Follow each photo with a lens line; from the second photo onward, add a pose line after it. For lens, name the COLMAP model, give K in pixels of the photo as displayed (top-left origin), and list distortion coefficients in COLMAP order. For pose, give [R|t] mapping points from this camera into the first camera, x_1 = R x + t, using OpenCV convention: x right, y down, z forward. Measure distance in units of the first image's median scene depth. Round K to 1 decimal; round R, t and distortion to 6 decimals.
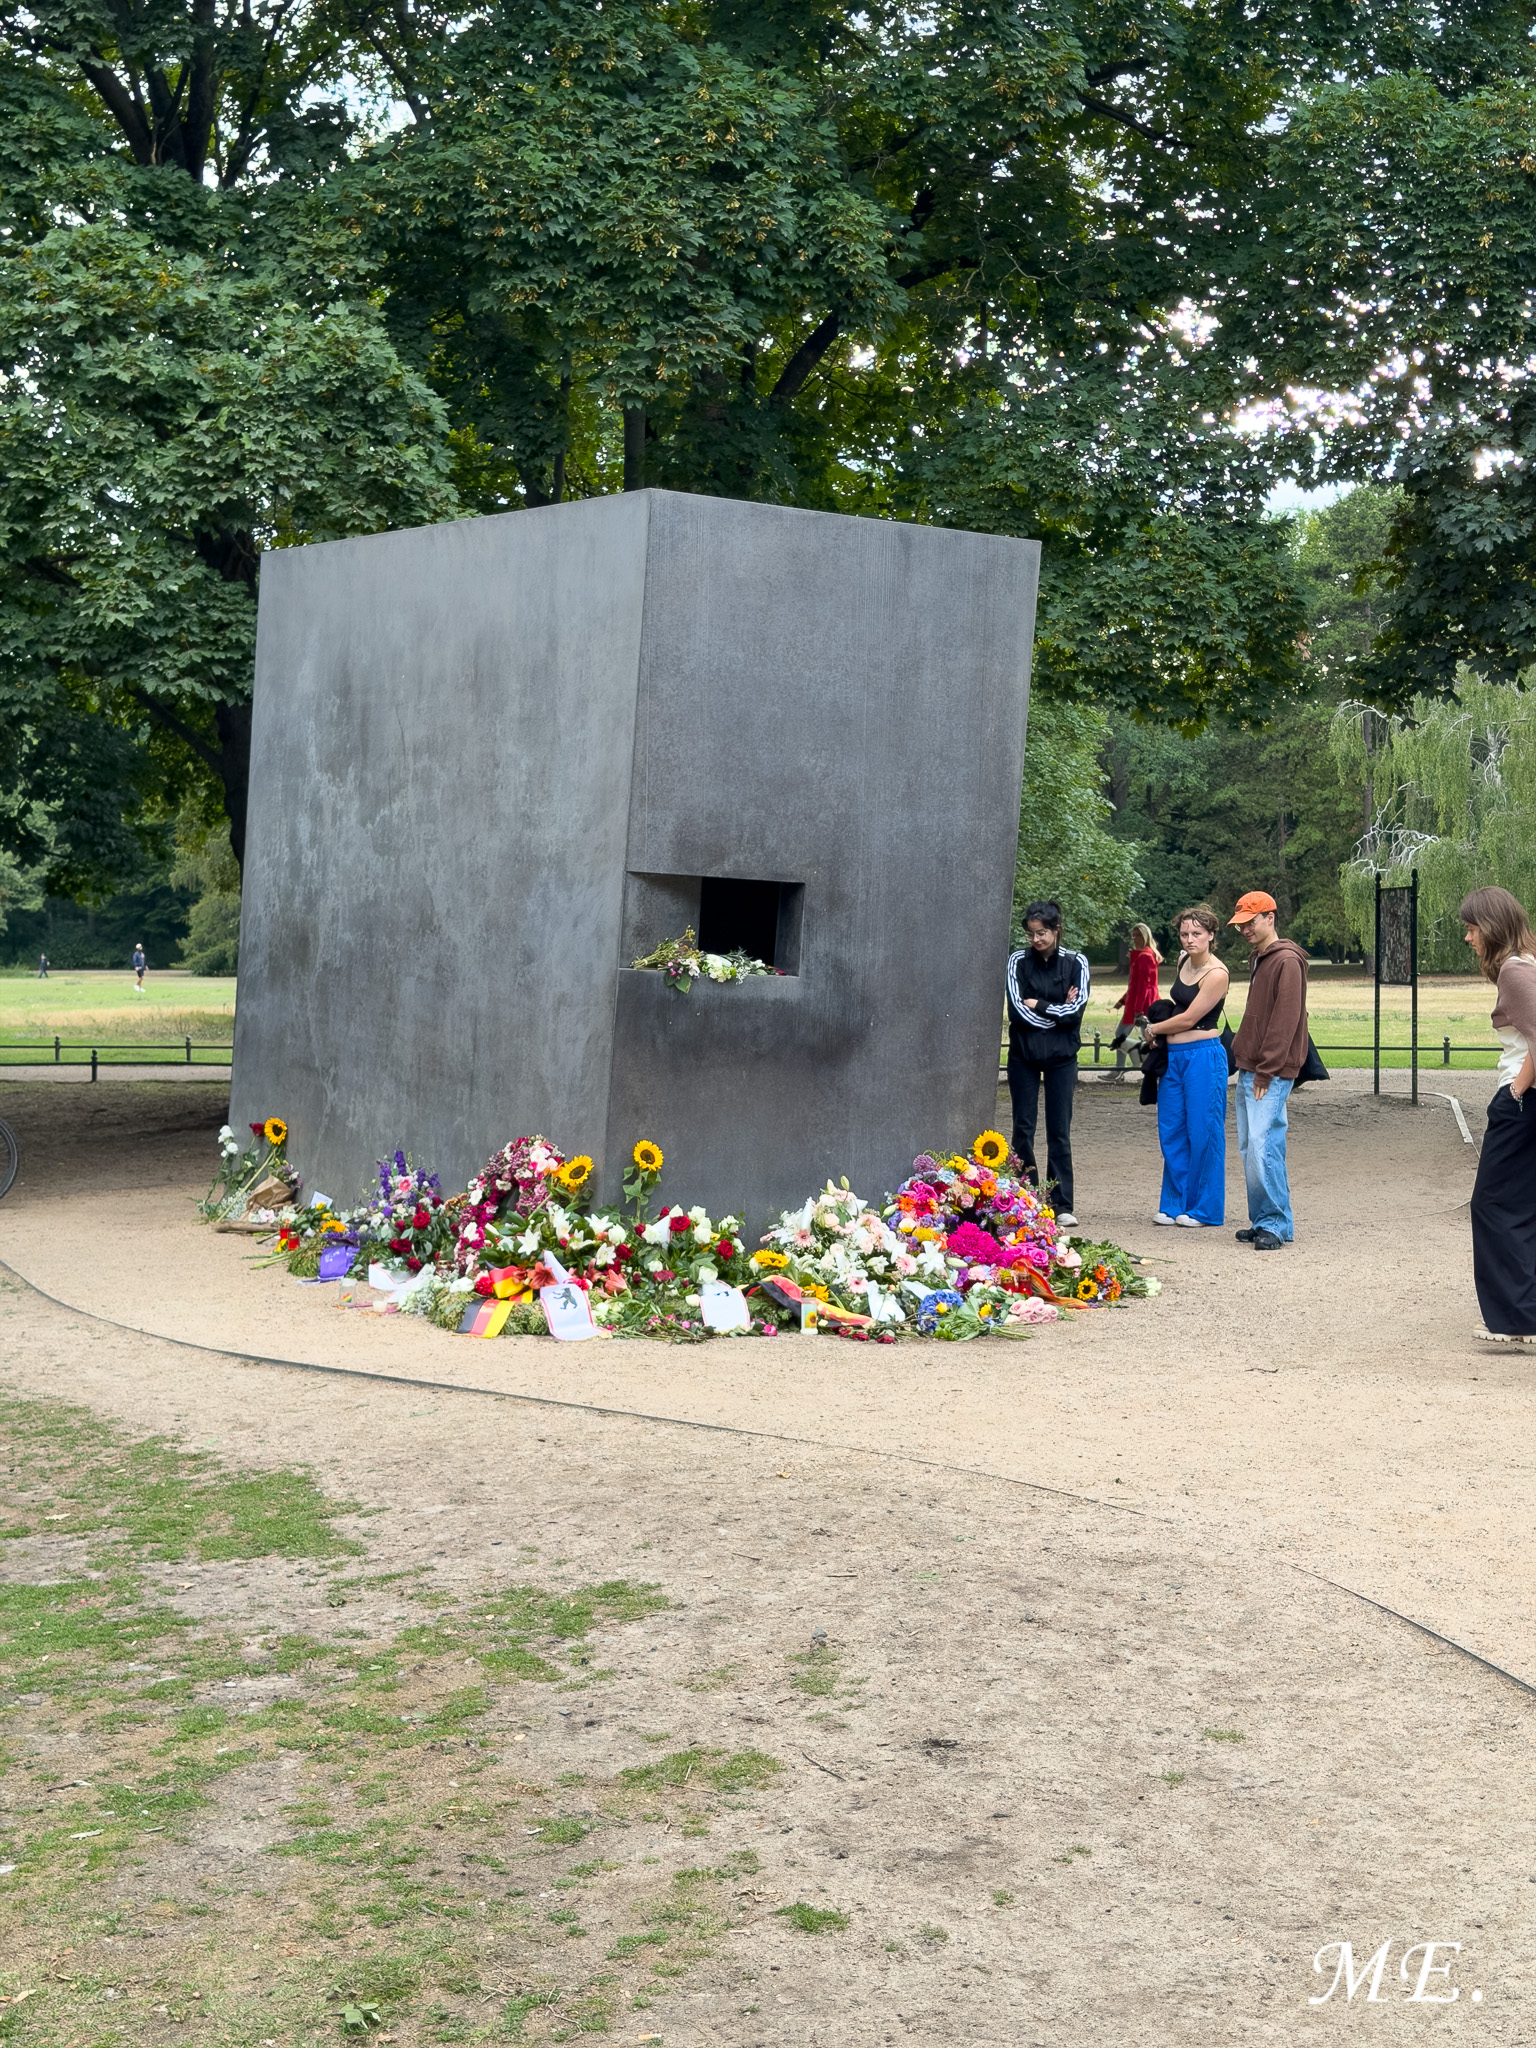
lens RADIAL K [[2887.3, 0, 763.5], [0, 2887.3, 1024.0], [0, 0, 1]] dist [0.163962, 0.000000]
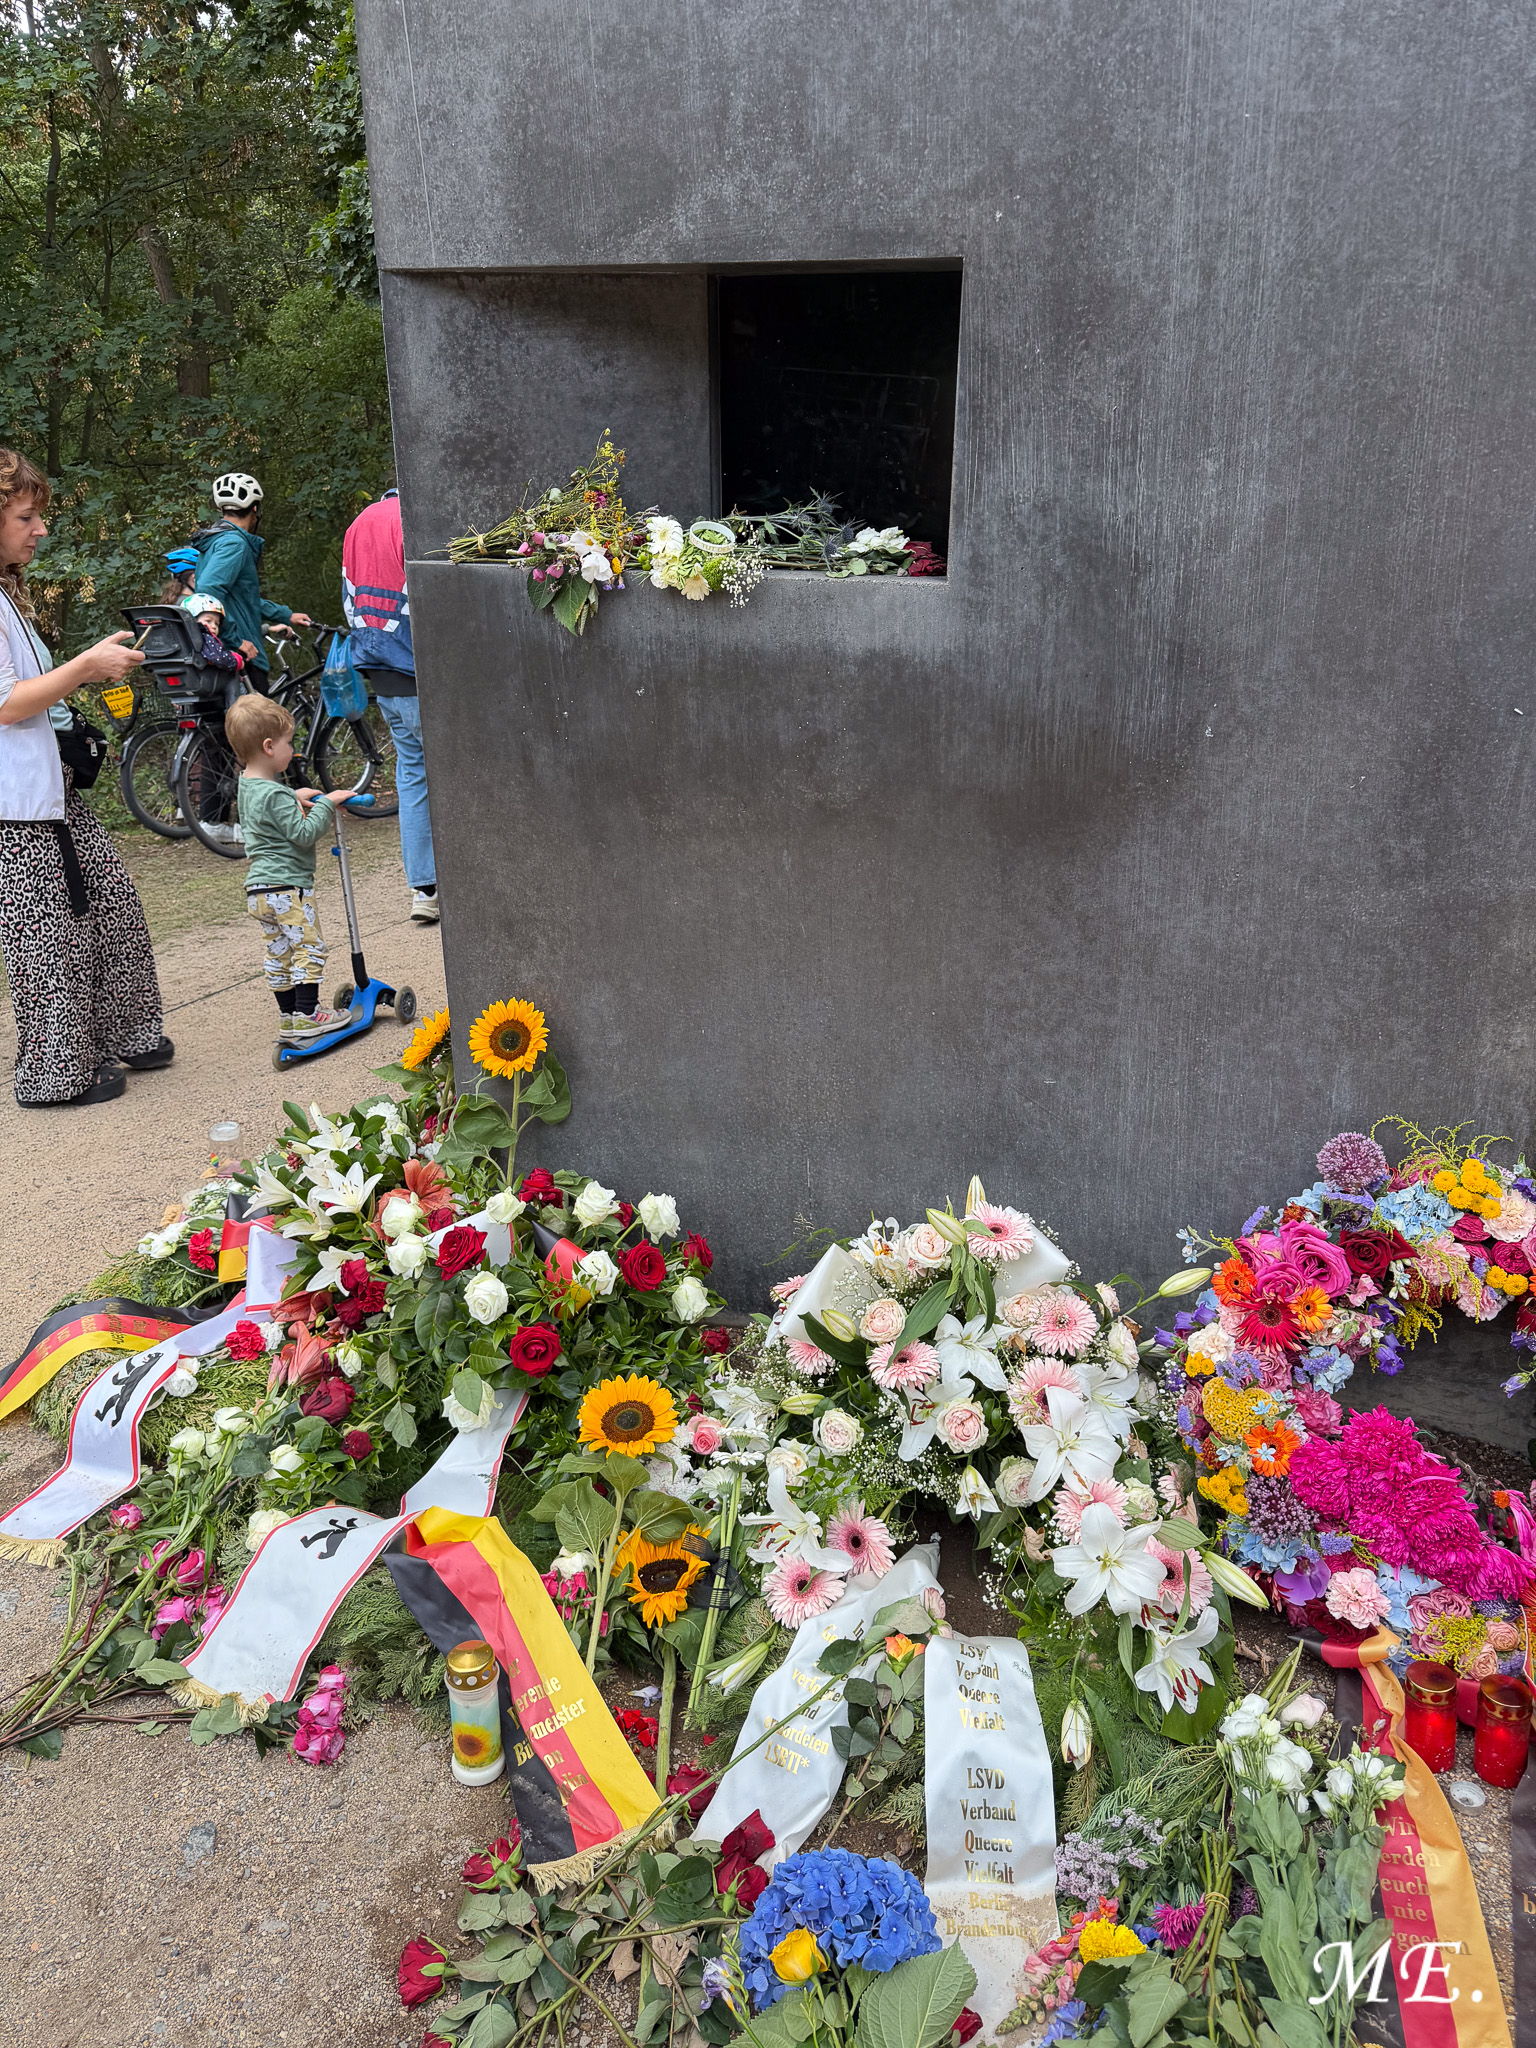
lens RADIAL K [[1478.9, 0, 750.6], [0, 1478.9, 1019.3], [0, 0, 1]] dist [0.057549, -0.072067]
pose [[0.703851, 0.215412, -0.676899, 0.120481], [0.008146, 0.950401, 0.310921, -0.021386], [0.710301, -0.224356, 0.667185, 0.847483]]
